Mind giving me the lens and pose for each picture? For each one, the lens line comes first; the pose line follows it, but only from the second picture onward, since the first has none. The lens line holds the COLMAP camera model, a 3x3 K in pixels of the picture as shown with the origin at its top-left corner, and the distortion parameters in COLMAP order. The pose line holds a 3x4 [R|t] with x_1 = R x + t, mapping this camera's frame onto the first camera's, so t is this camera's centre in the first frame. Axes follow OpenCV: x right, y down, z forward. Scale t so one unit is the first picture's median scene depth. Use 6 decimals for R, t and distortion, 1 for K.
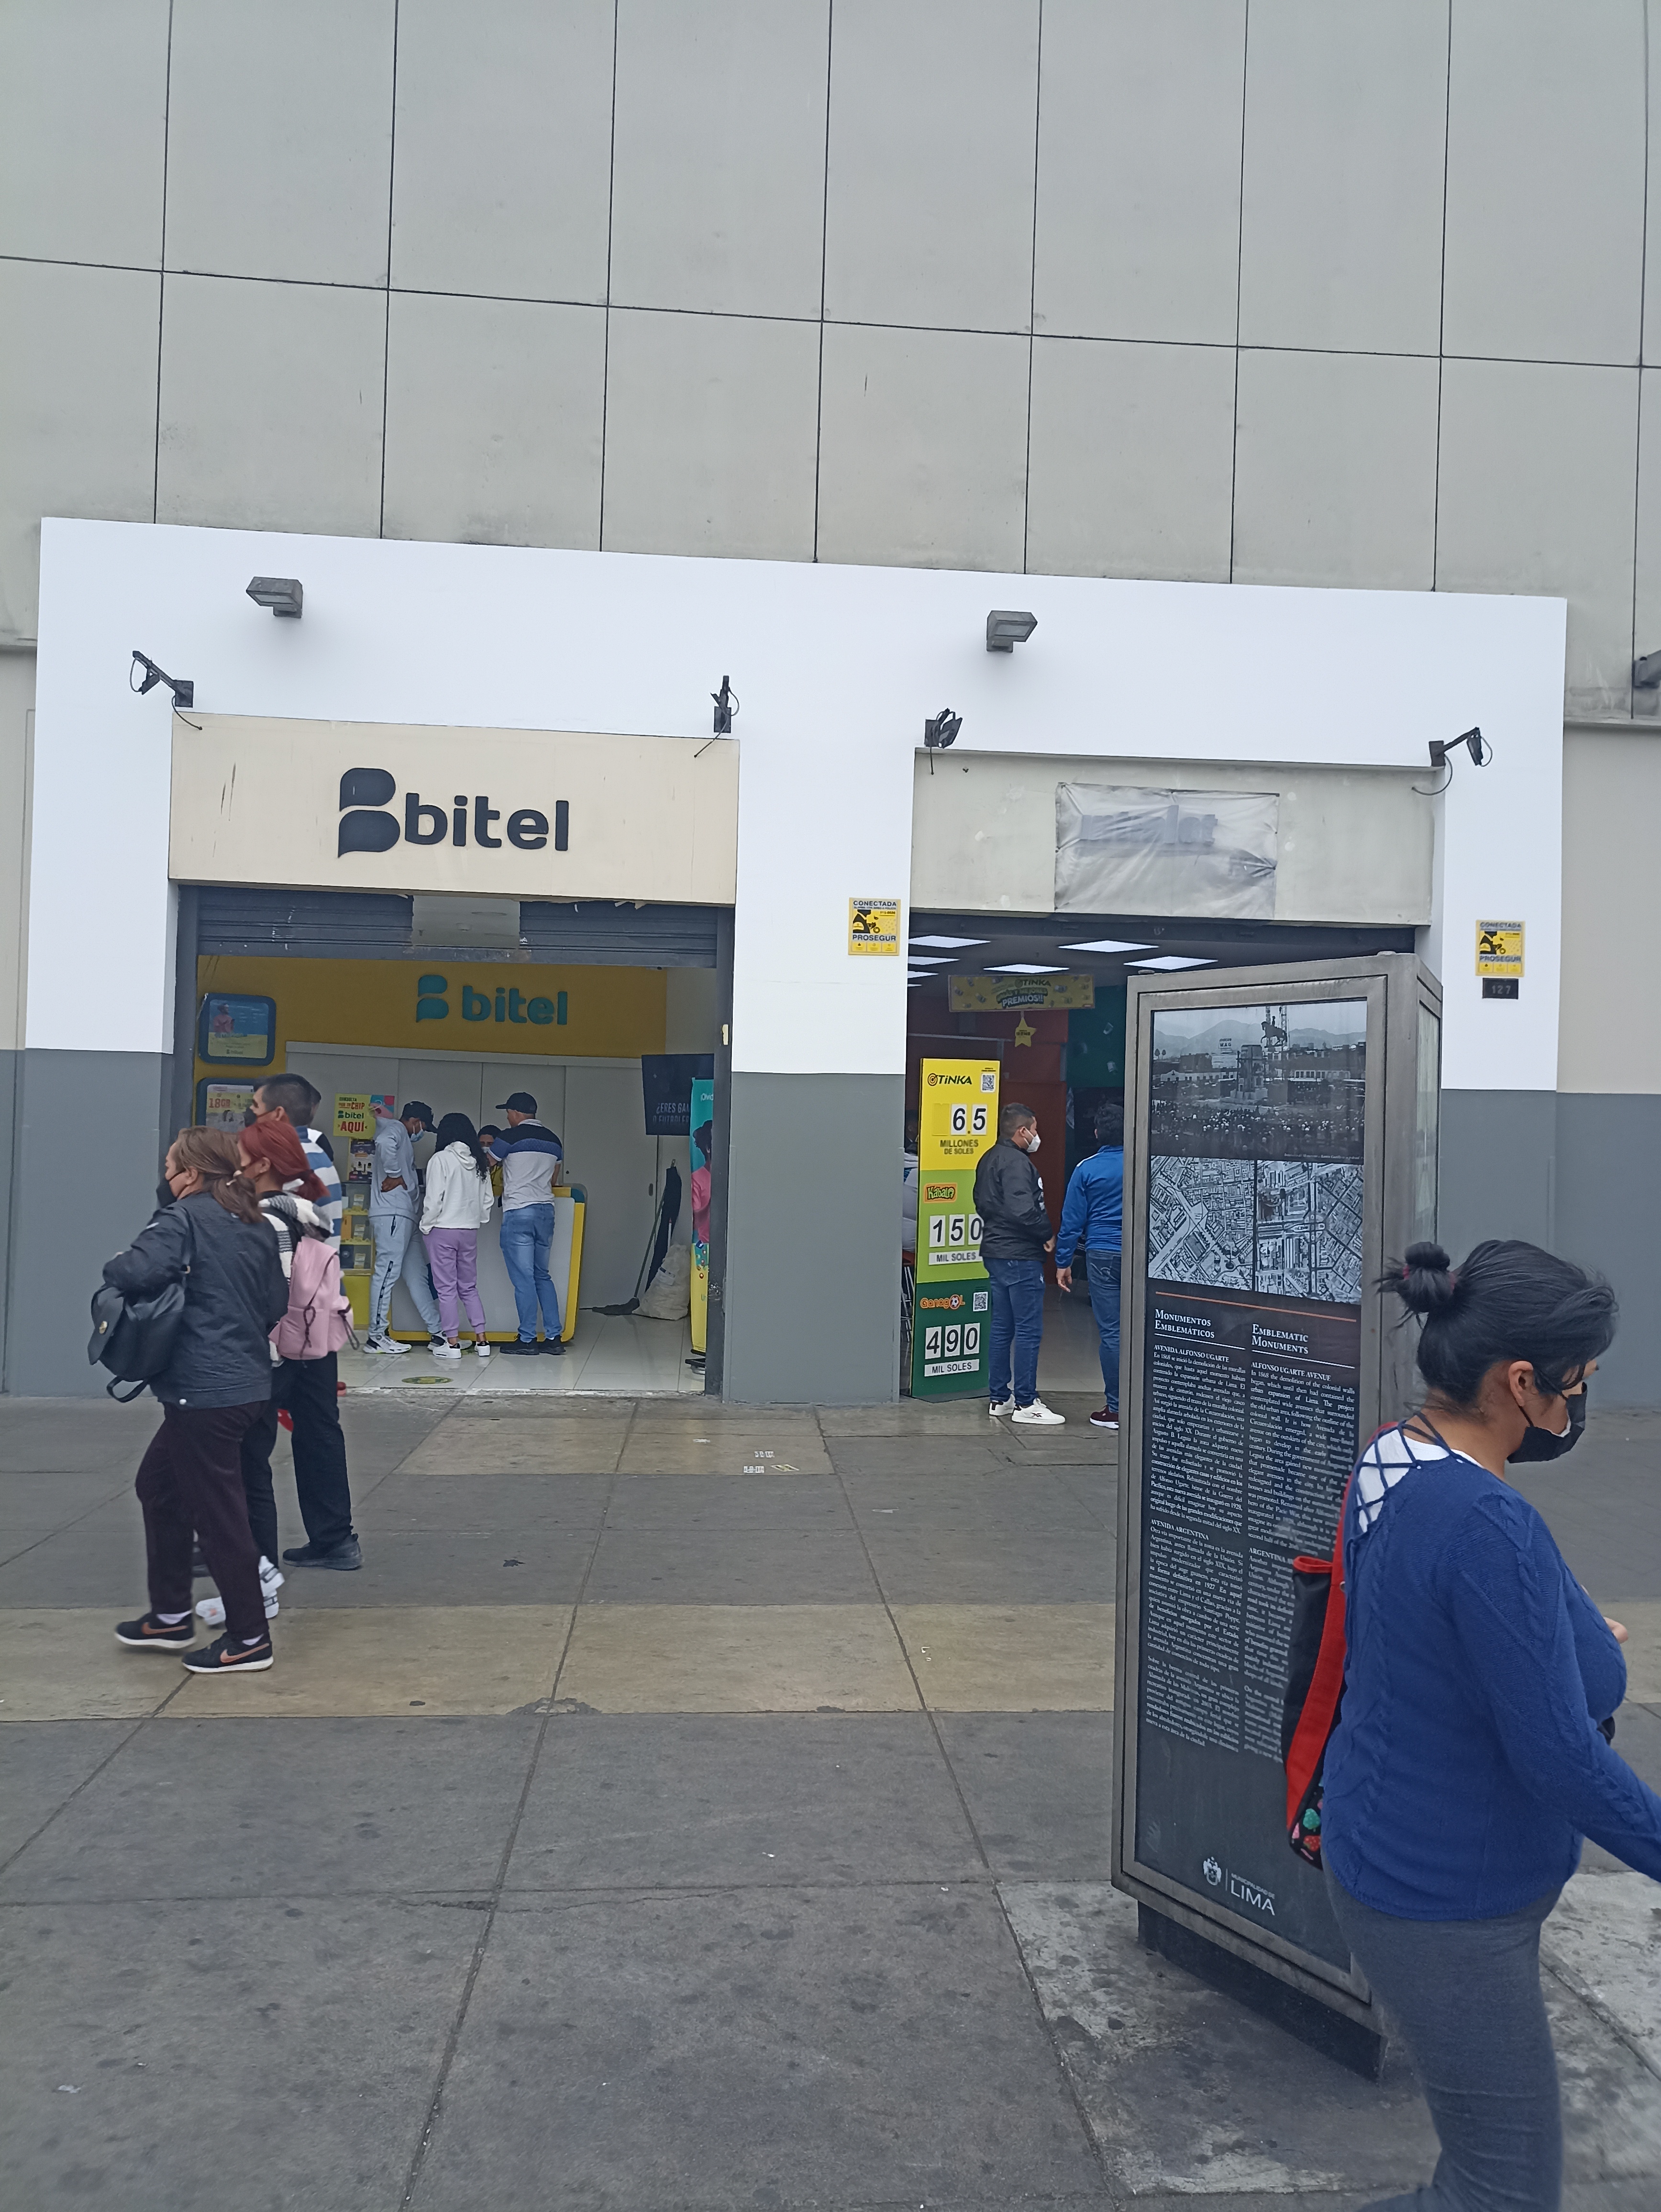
lens RADIAL K [[1784.1, 0, 830.5], [0, 1784.1, 1106.0], [0, 0, 1]] dist [0.040511, 0.000224]
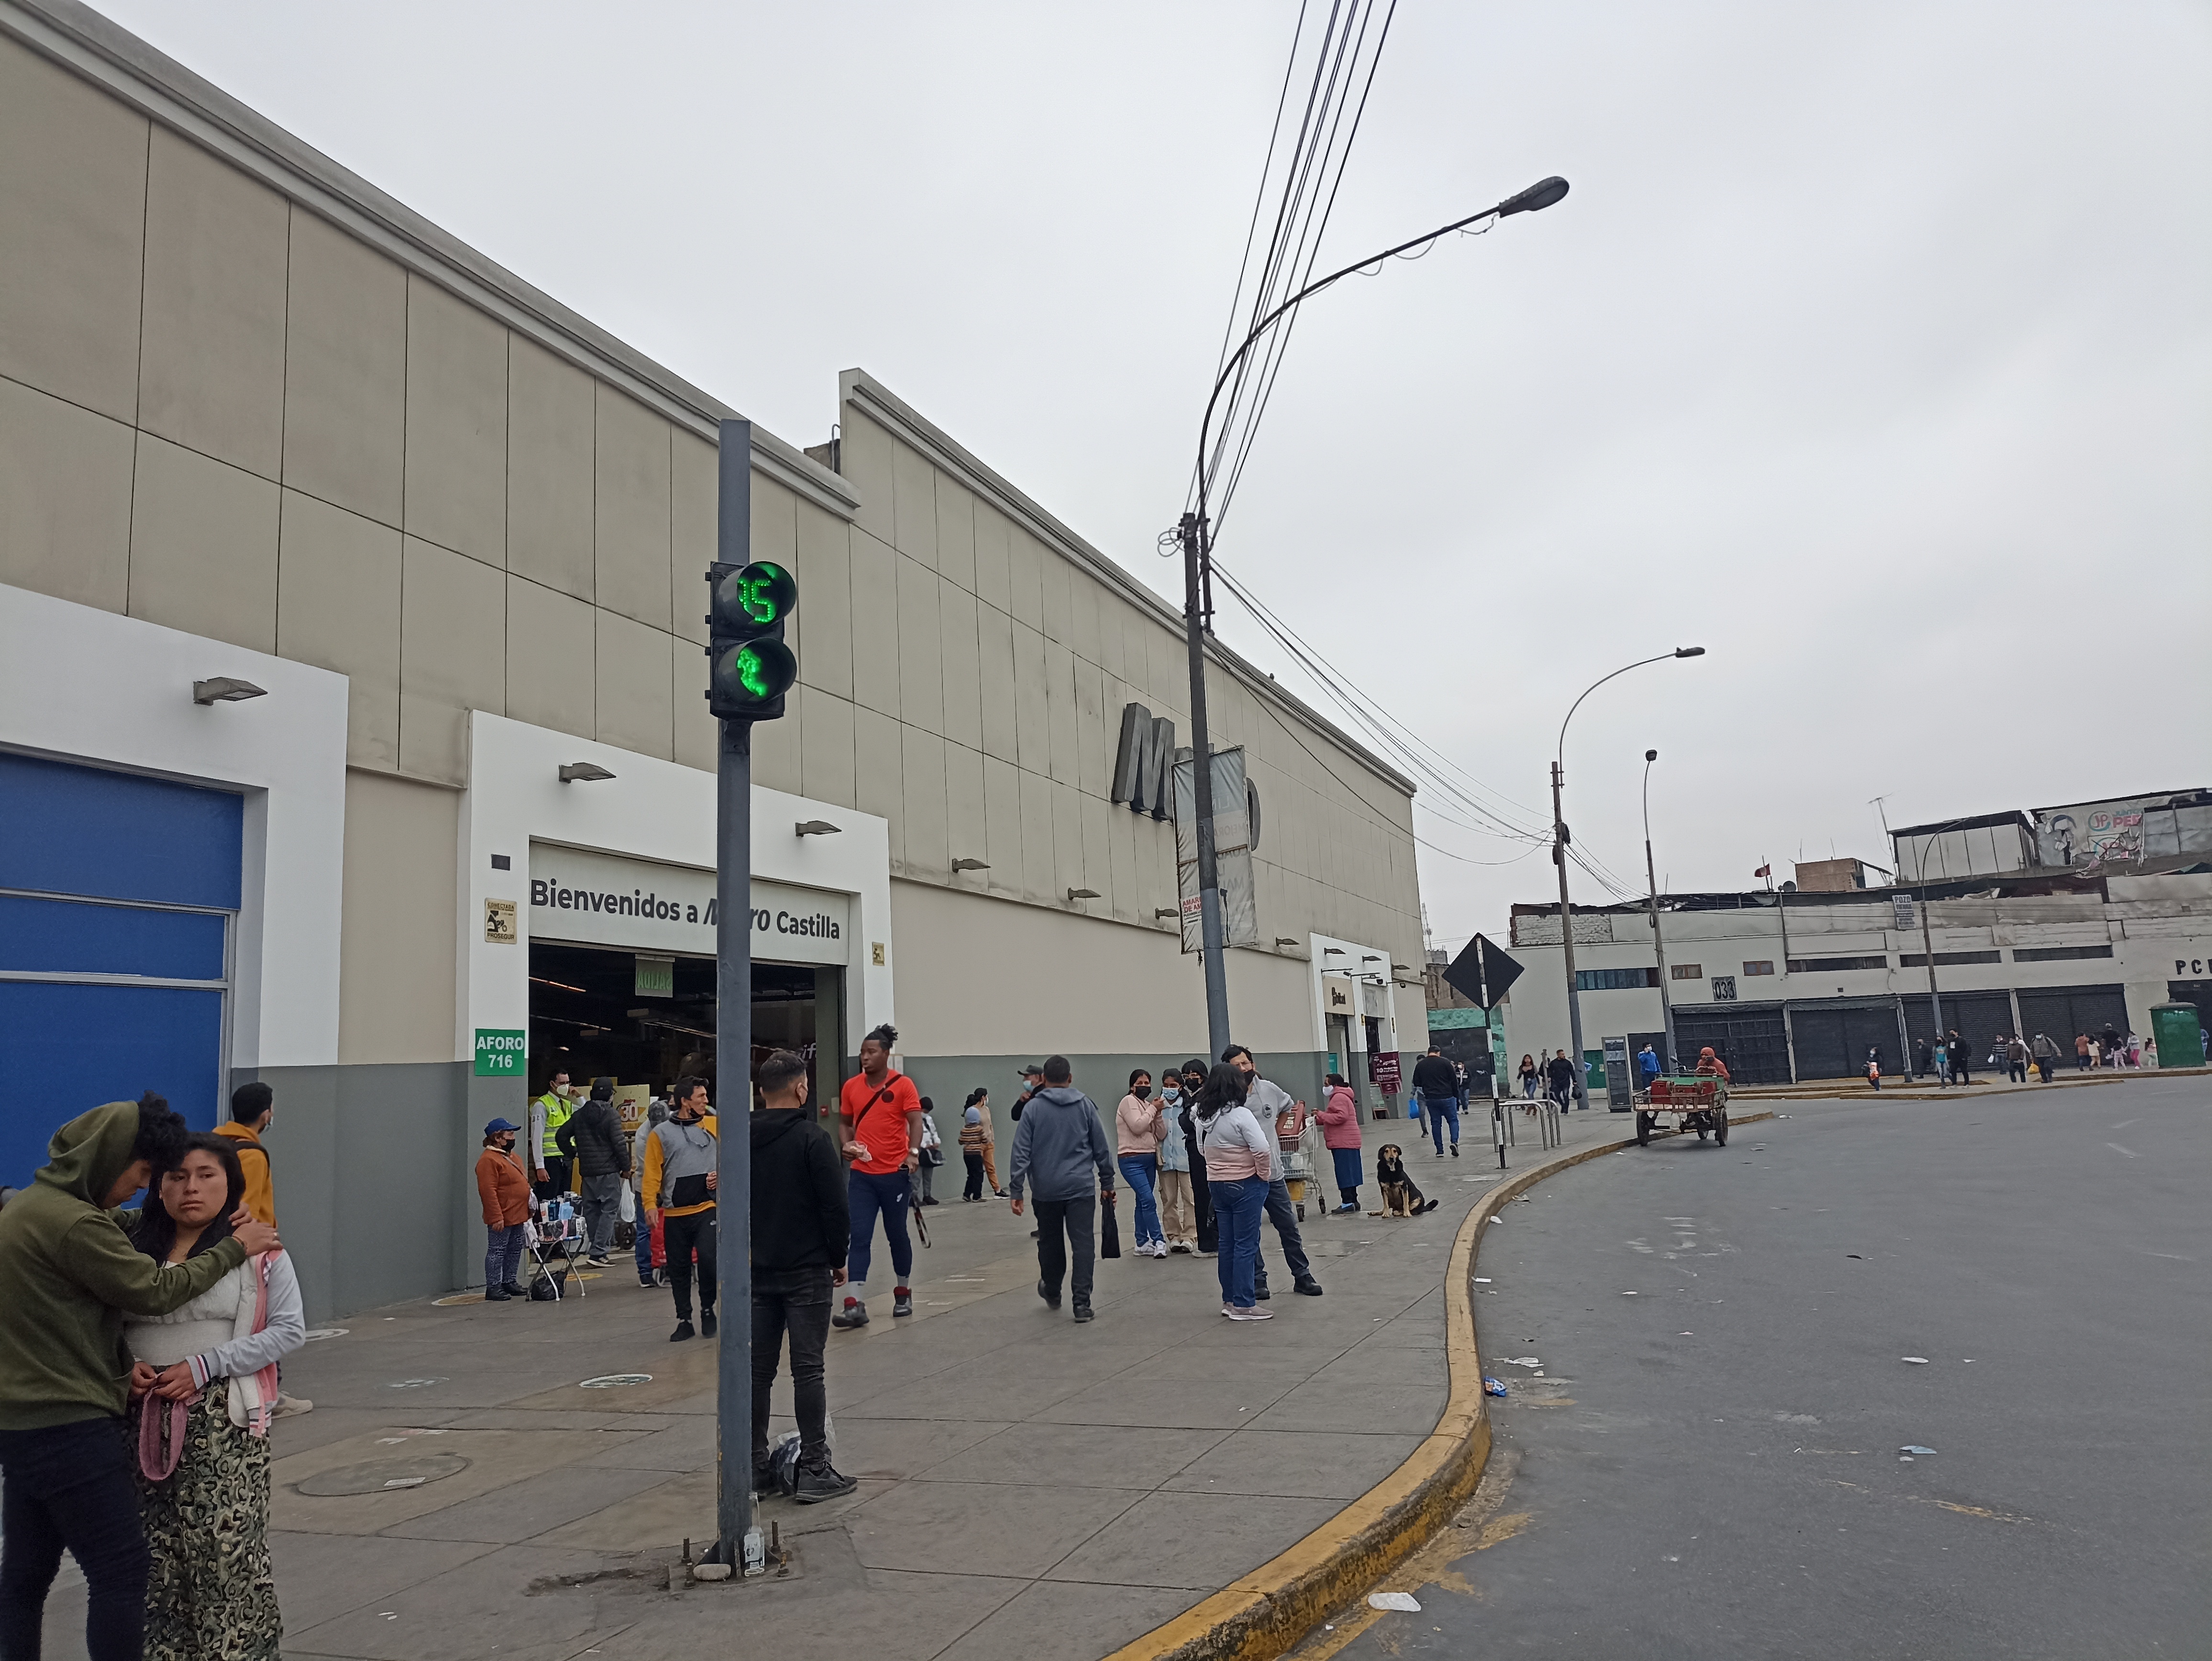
lens RADIAL K [[1784.1, 0, 1106.0], [0, 1784.1, 830.5], [0, 0, 1]] dist [0.040511, 0.000224]
pose [[0.410894, 0.079812, 0.908183, -1.641496], [0.028610, 0.994541, -0.100346, -0.042099], [-0.911234, 0.067215, 0.406367, -0.151641]]
